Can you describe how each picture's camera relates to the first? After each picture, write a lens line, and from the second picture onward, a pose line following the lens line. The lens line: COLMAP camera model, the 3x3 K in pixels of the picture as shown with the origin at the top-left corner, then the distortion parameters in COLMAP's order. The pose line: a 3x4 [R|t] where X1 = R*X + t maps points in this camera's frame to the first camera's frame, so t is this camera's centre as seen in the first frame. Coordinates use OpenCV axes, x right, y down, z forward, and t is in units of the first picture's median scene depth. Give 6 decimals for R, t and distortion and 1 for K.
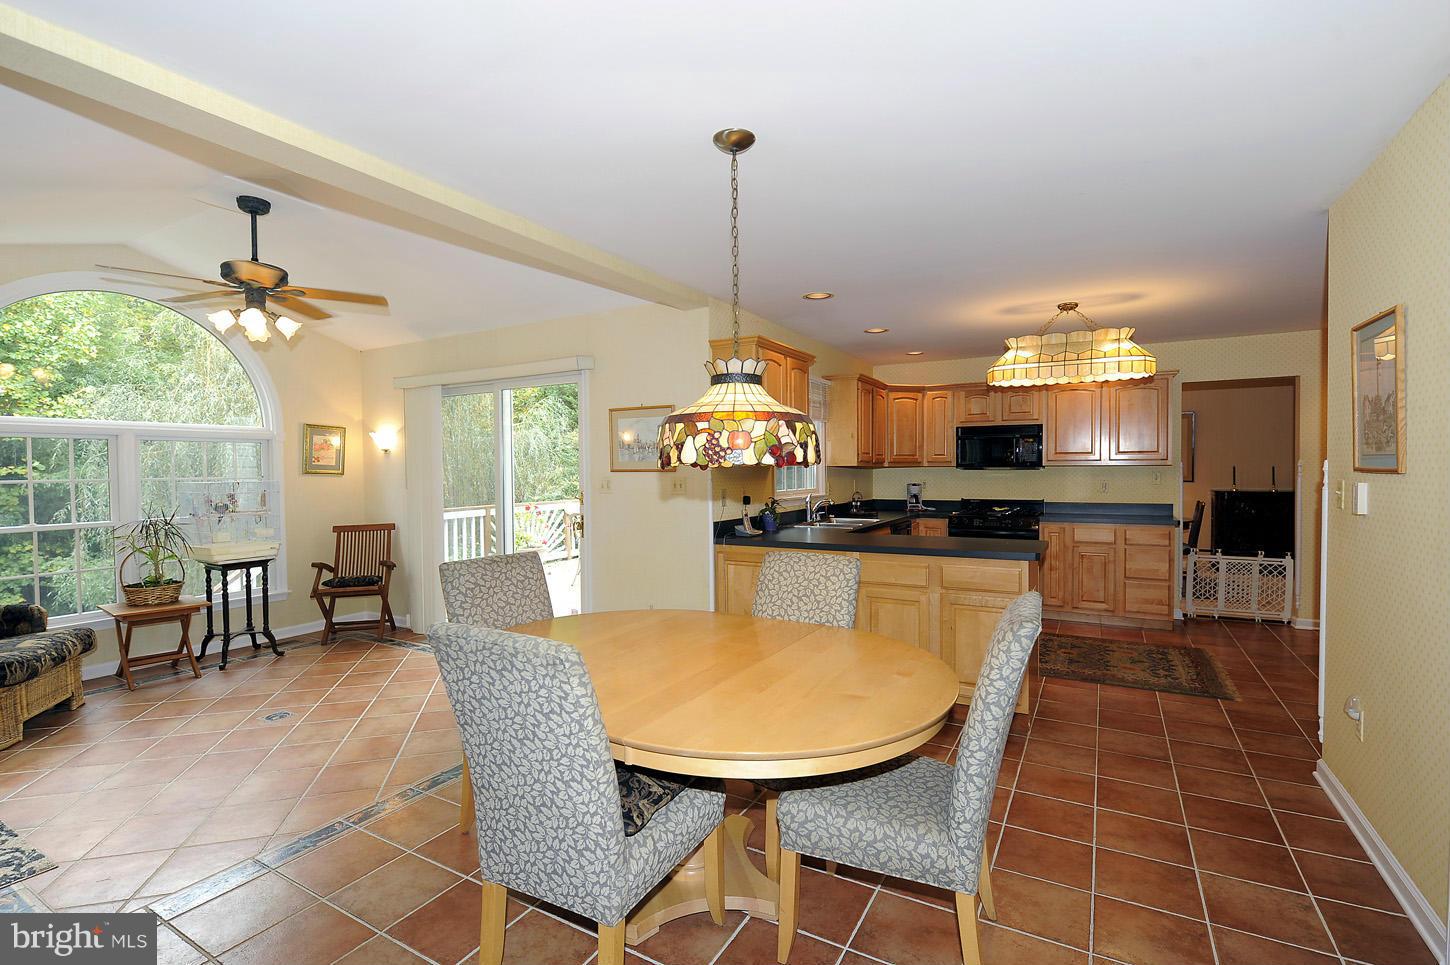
lens RADIAL K [[670.6, 0, 725.0], [0, 670.6, 482.5], [0, 0, 1]] dist [0.000972, -0.005353]
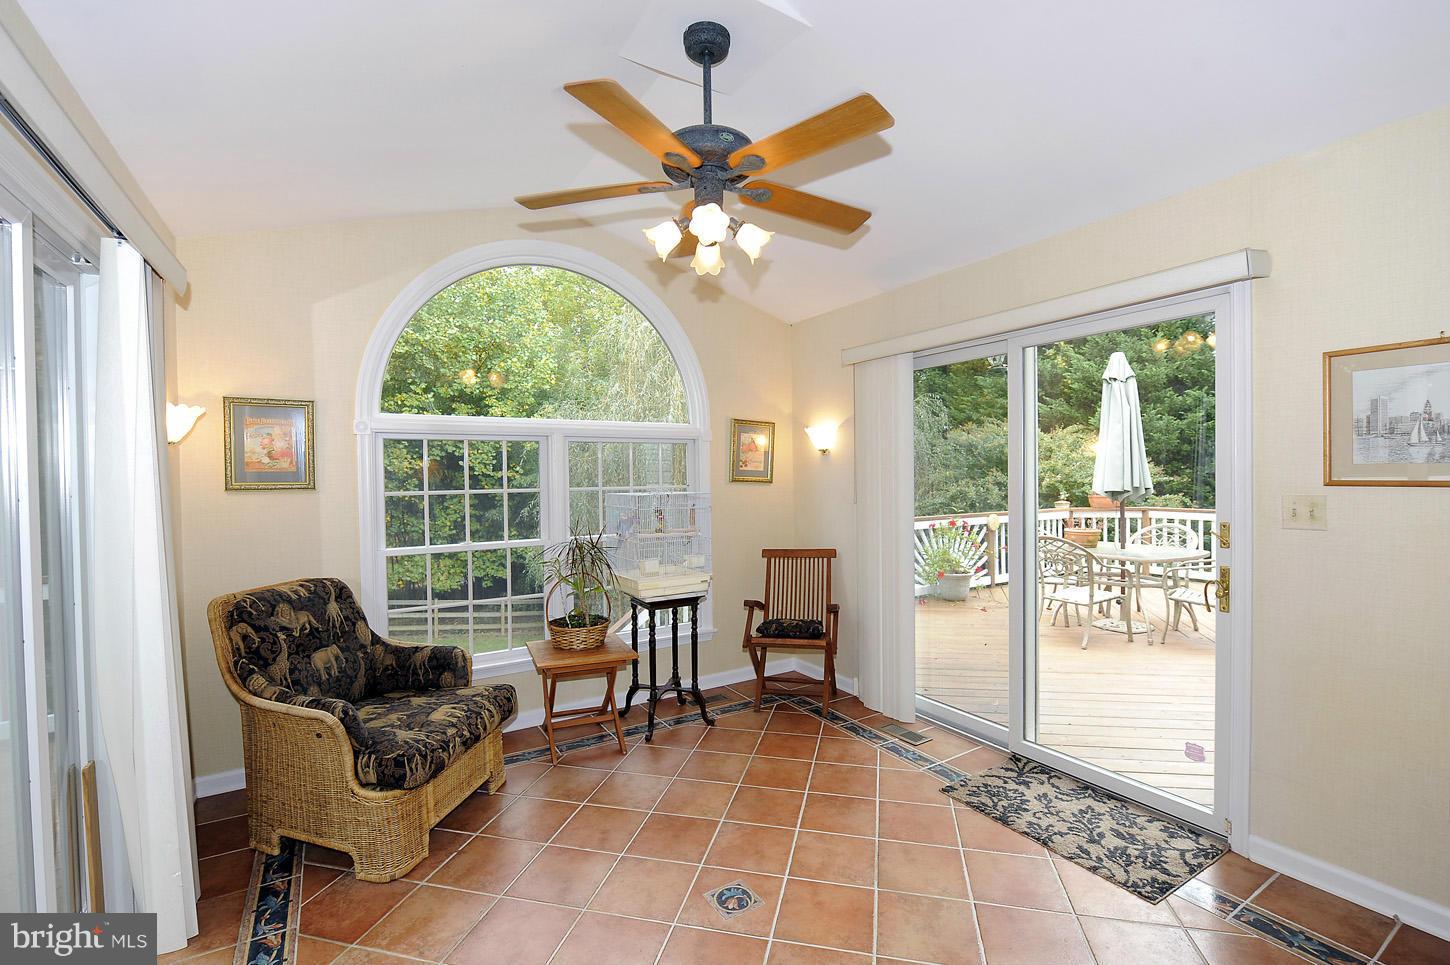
lens RADIAL K [[639.1, 0, 725.0], [0, 639.1, 482.5], [0, 0, 1]] dist [-0.012613, -0.000269]
pose [[0.877242, 0.007699, -0.479987, -0.311377], [-0.009305, 0.999956, -0.000966, -0.013257], [0.479959, 0.005313, 0.877275, 0.382660]]
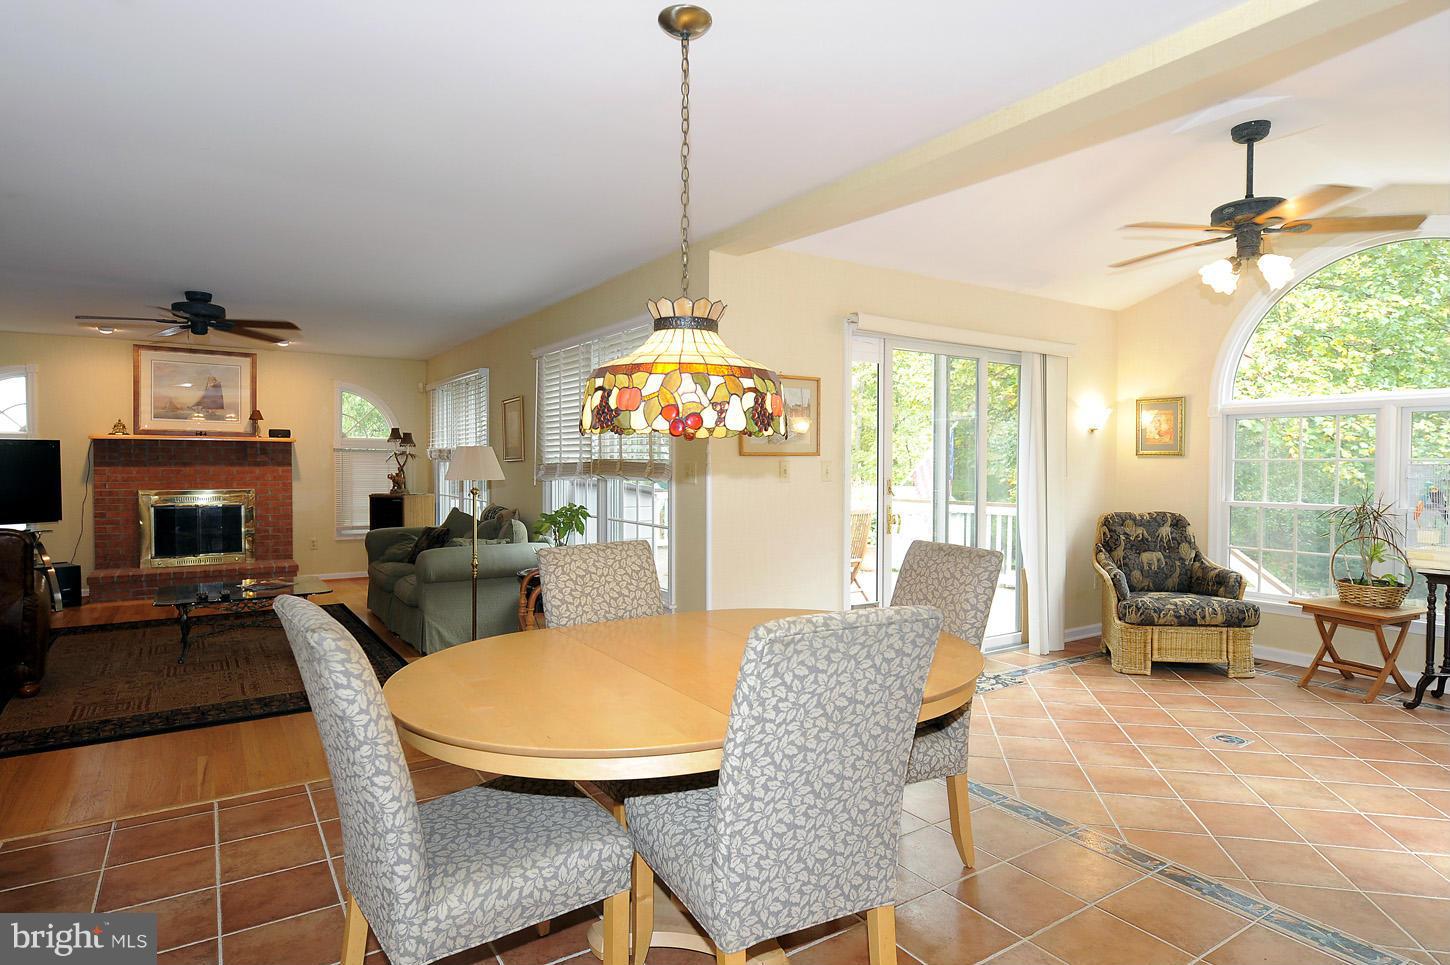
lens RADIAL K [[801.4, 0, 725.0], [0, 801.4, 482.5], [0, 0, 1]] dist [-0.008957, -0.000599]
pose [[-0.456695, 0.032997, -0.889011, 0.380390], [-0.018130, 0.998759, 0.046384, -0.006241], [0.889439, 0.037301, -0.455530, 0.669320]]
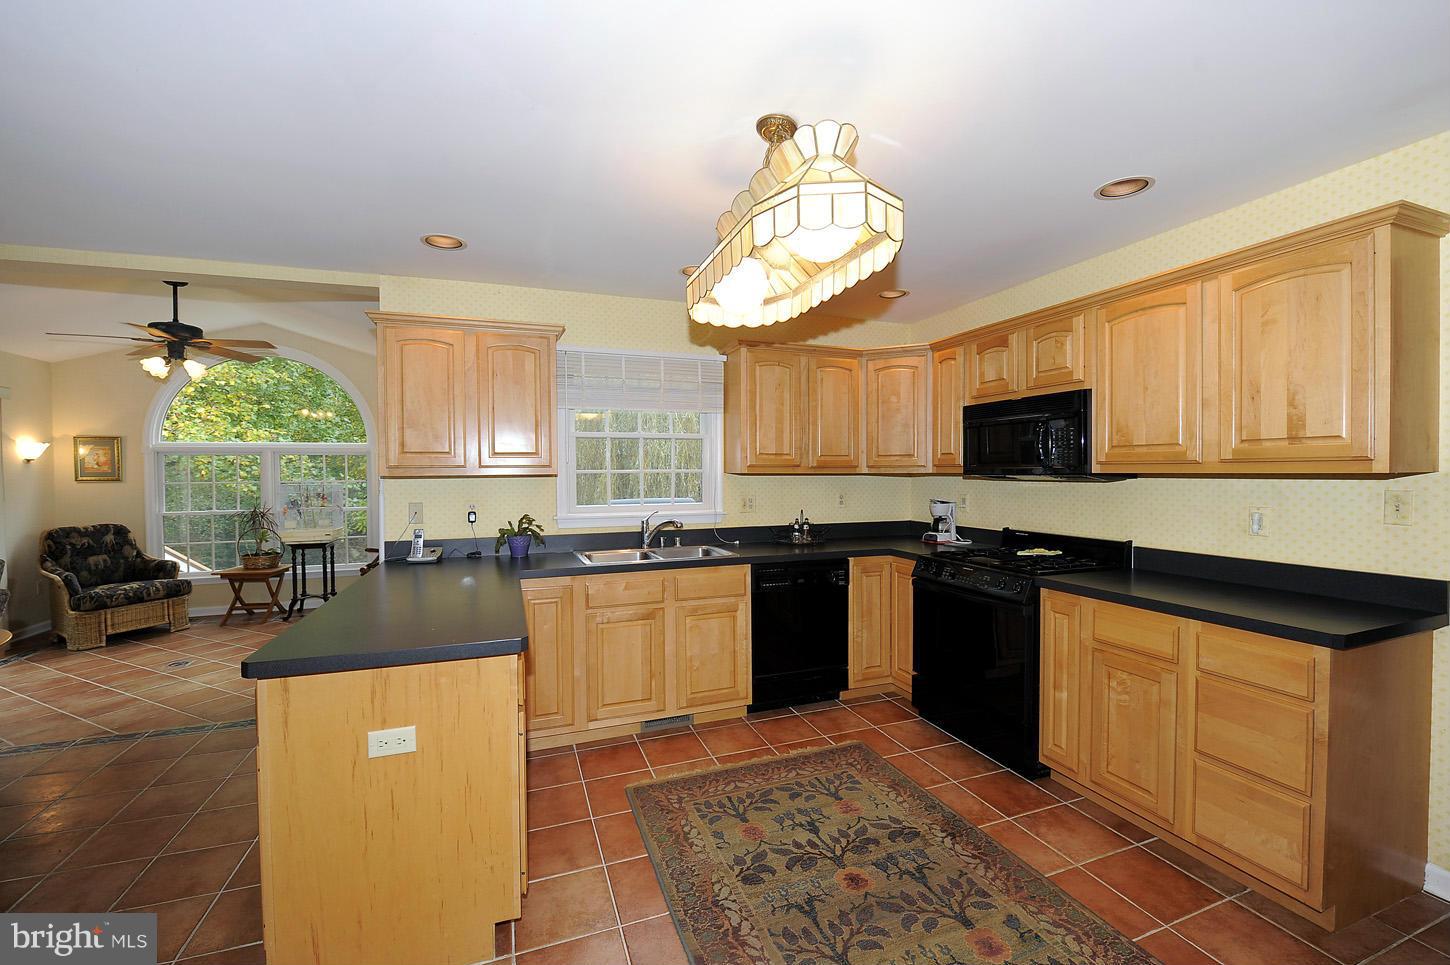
lens RADIAL K [[603.7, 0, 725.0], [0, 603.7, 482.5], [0, 0, 1]] dist [-0.013295, -0.000393]
pose [[0.762045, 0.013684, -0.647379, 0.688712], [-0.012295, 0.999902, 0.006663, -0.022443], [0.647407, 0.002882, 0.762139, 0.609156]]
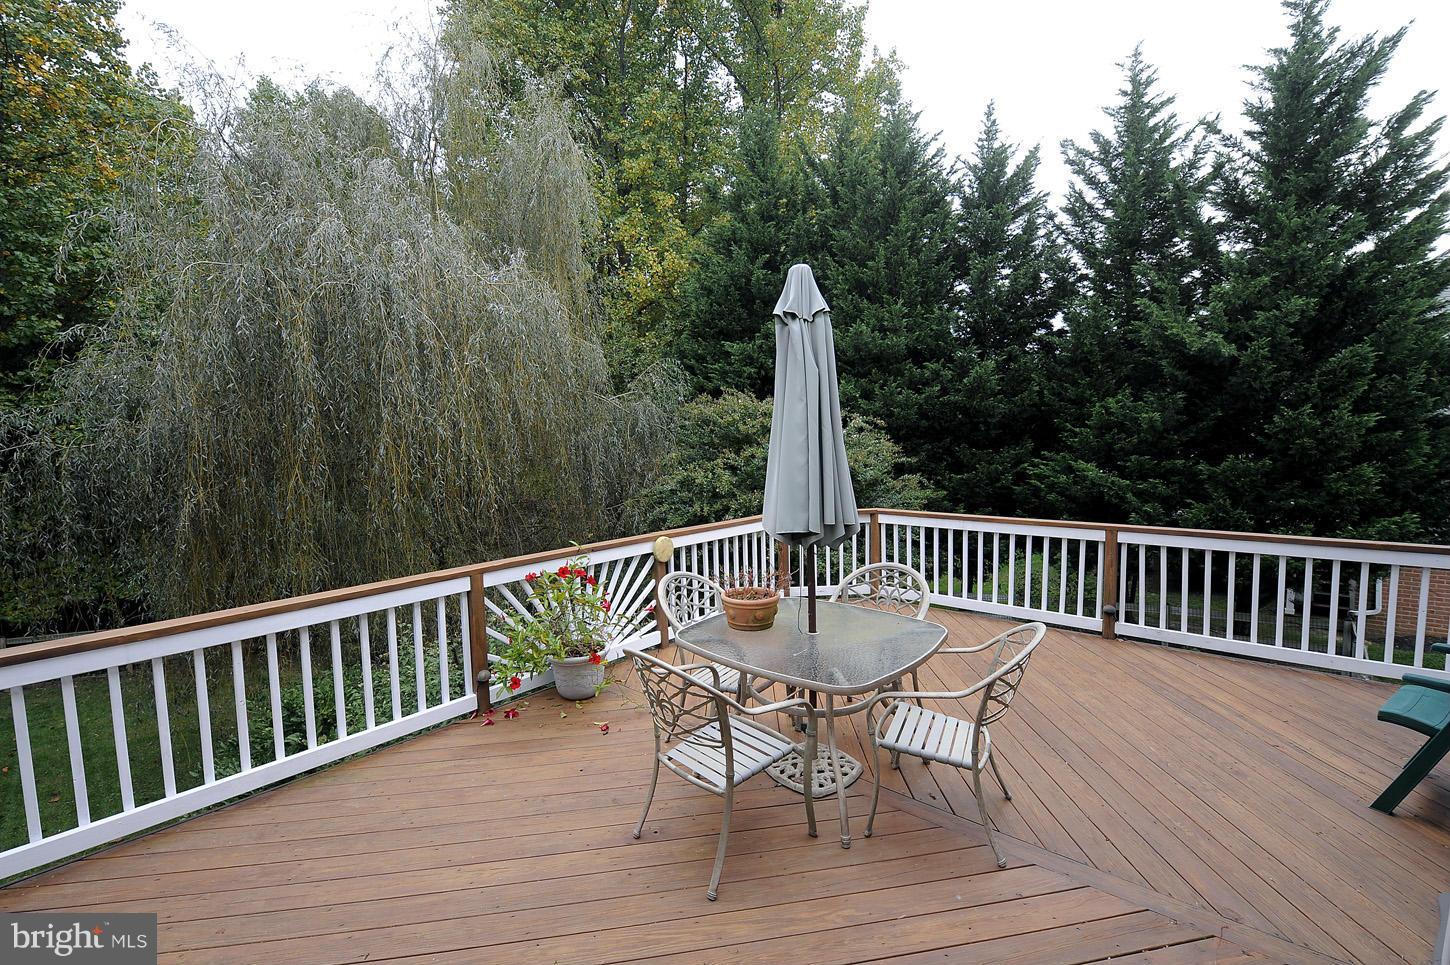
lens RADIAL K [[603.7, 0, 725.0], [0, 603.7, 482.5], [0, 0, 1]] dist [-0.013295, -0.000393]
pose [[0.980904, 0.007499, -0.194349, -0.198605], [0.003260, 0.998482, 0.054983, -0.083701], [0.194466, -0.054567, 0.979390, 1.159796]]
